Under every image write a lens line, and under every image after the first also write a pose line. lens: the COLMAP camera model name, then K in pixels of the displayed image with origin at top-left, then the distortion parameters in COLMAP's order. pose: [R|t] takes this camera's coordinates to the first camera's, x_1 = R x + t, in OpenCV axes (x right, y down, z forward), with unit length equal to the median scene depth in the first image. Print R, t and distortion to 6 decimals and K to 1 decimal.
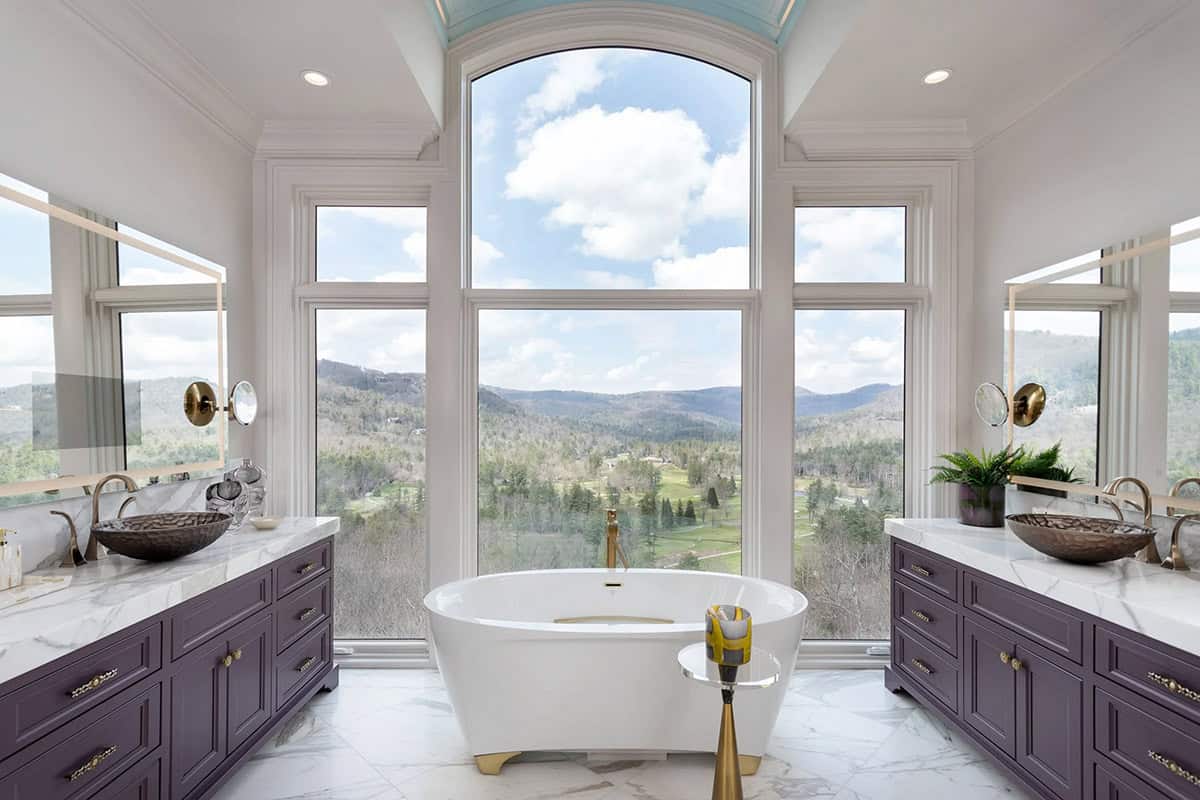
lens RADIAL K [[581.5, 0, 585.0], [0, 581.5, 417.7], [0, 0, 1]] dist [0.007730, 0.000633]
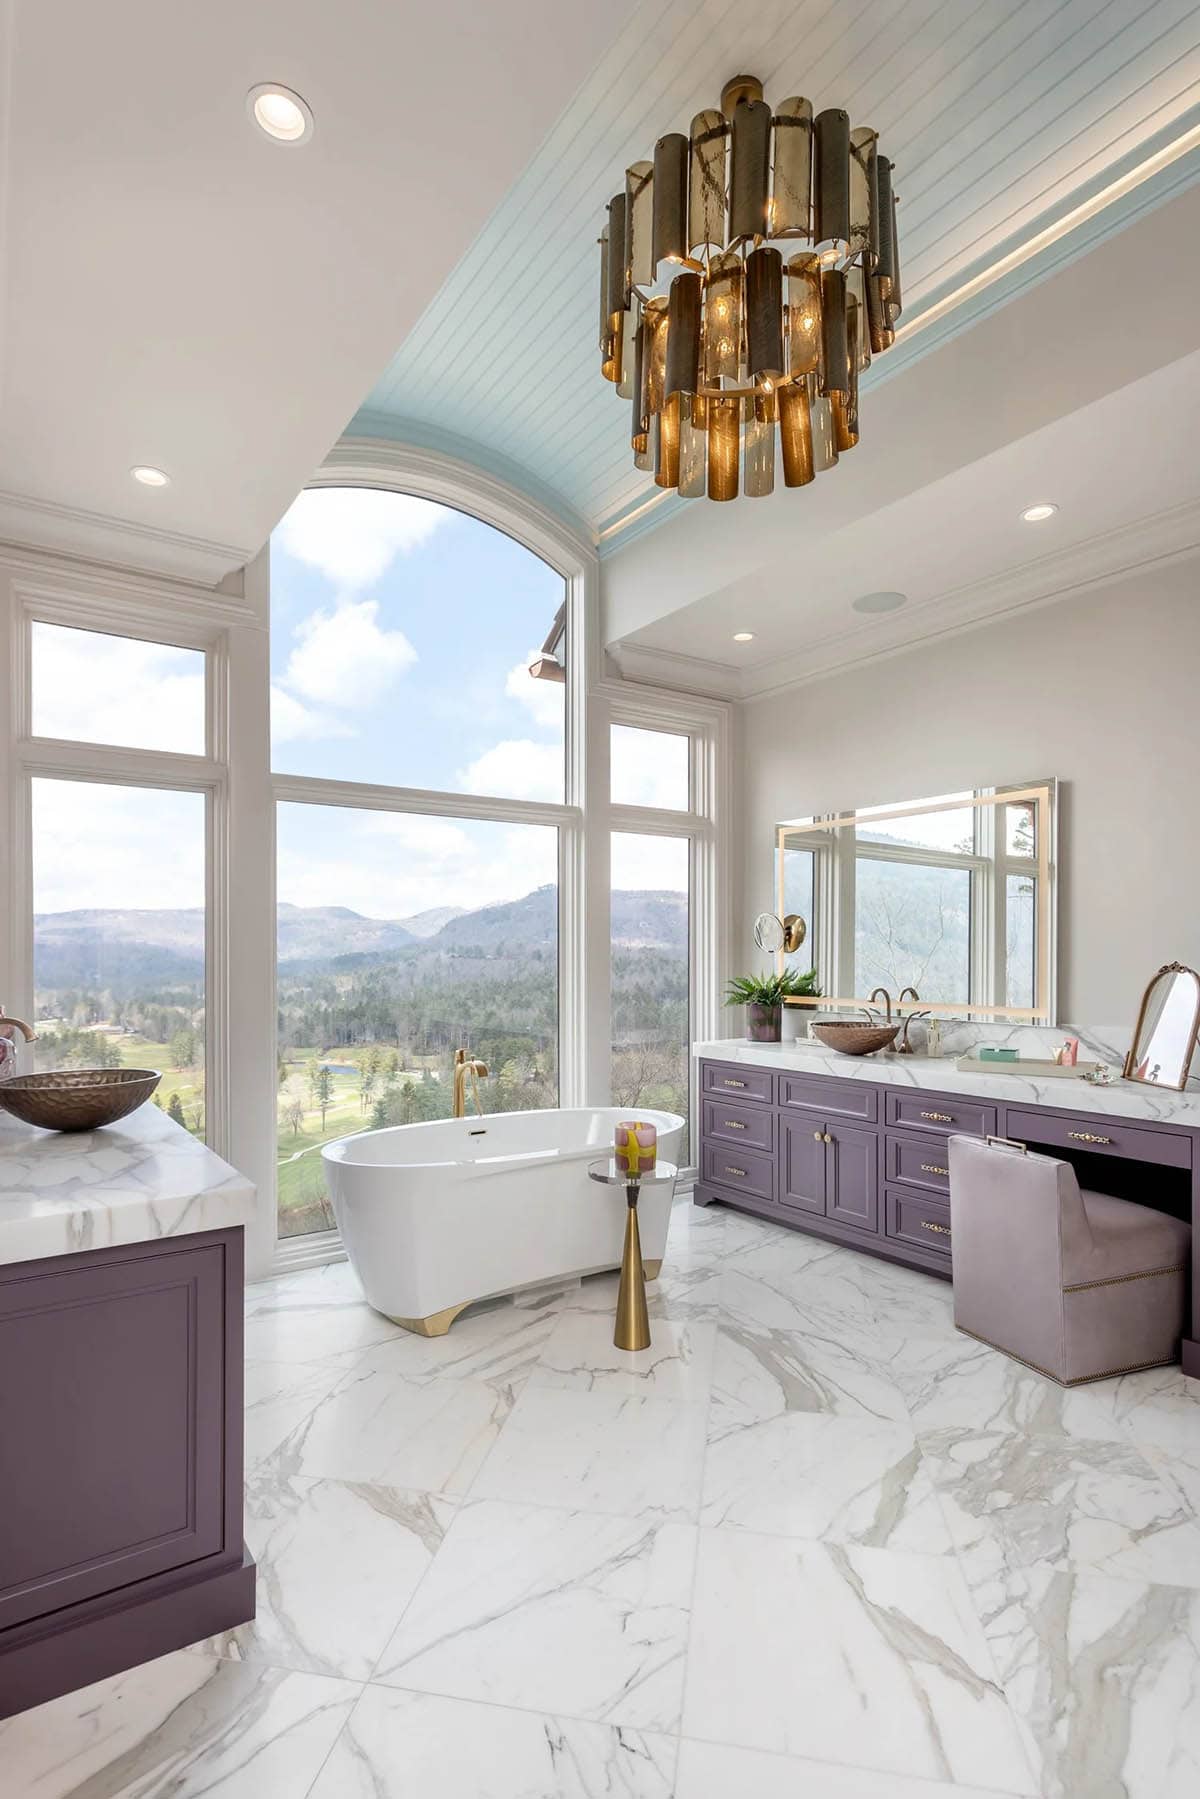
lens RADIAL K [[907.6, 0, 595.3], [0, 907.6, 957.4], [0, 0, 1]] dist [0.006225, 0.000112]
pose [[0.811577, -0.006003, 0.584215, -0.533448], [0.004640, 0.999982, 0.003828, 0.014455], [-0.584227, -0.000396, 0.811590, -0.194251]]
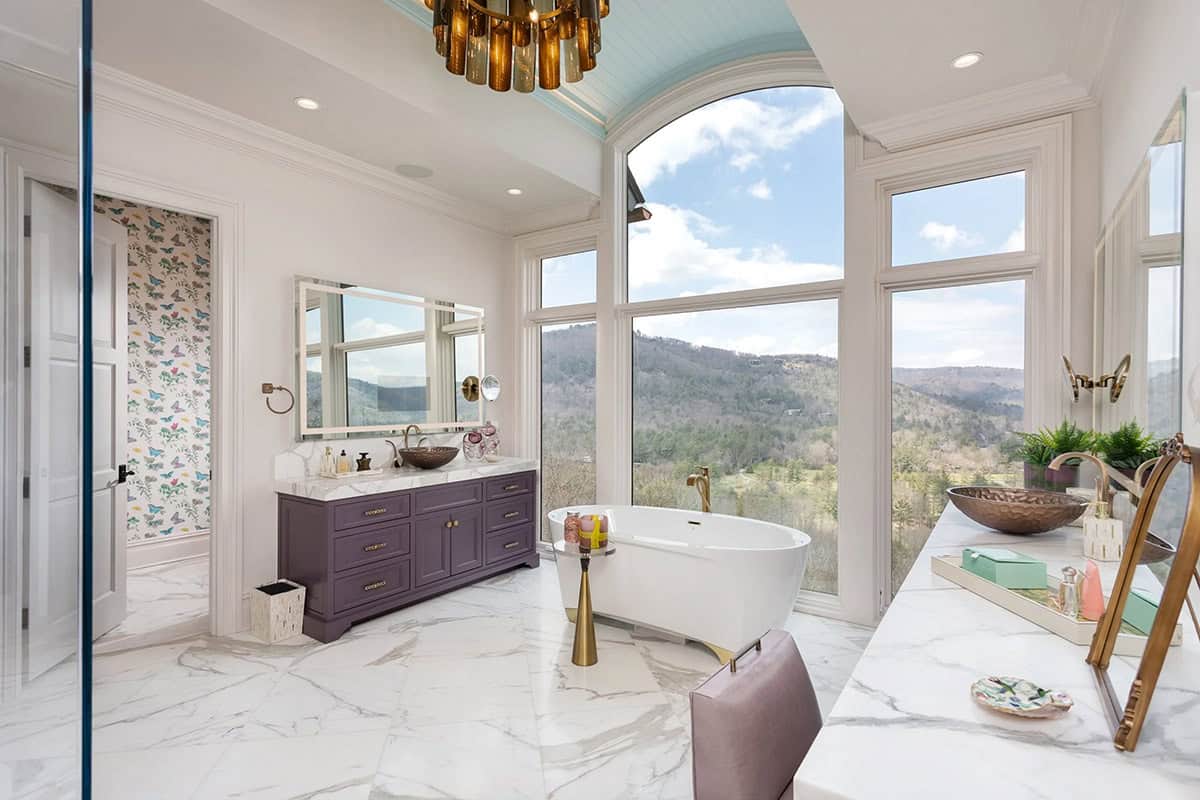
lens RADIAL K [[581.5, 0, 613.9], [0, 581.5, 398.0], [0, 0, 1]] dist [0.007730, 0.000633]
pose [[0.827171, -0.002938, -0.561942, 0.552291], [0.002378, 0.999996, -0.001726, 0.006949], [0.561945, 0.000091, 0.827175, -0.162363]]
